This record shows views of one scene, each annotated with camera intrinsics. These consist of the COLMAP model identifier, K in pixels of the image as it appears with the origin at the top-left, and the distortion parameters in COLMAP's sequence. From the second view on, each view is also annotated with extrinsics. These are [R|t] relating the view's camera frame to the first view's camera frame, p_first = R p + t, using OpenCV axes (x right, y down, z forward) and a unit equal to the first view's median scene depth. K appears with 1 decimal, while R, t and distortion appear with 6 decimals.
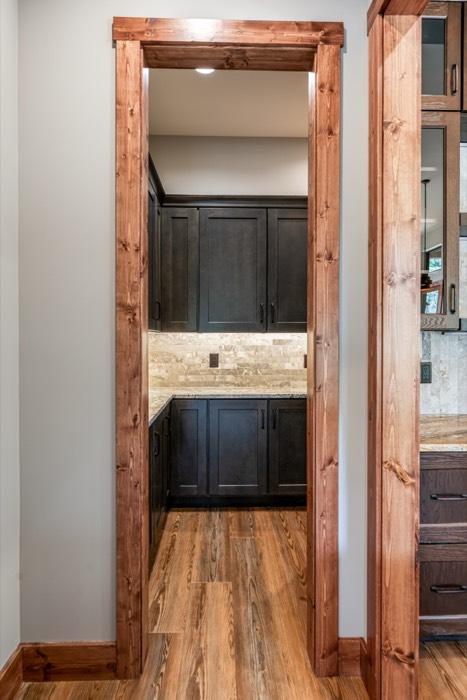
lens RADIAL K [[376.4, 0, 231.7], [0, 376.4, 350.5], [0, 0, 1]] dist [0.002672, 0.000534]
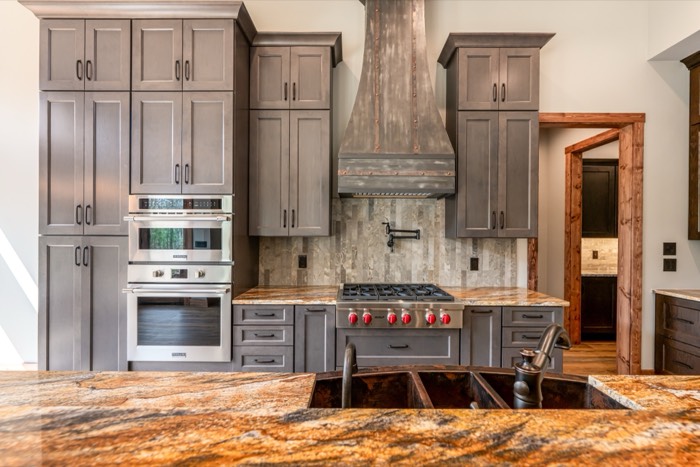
lens RADIAL K [[301.8, 0, 350.1], [0, 301.8, 235.7], [0, 0, 1]] dist [0.000219, 0.000009]
pose [[-0.035045, 0.003676, -0.999379, 2.521400], [-0.014469, 0.999887, 0.004185, -0.061467], [0.999281, 0.014607, -0.034987, -0.862101]]
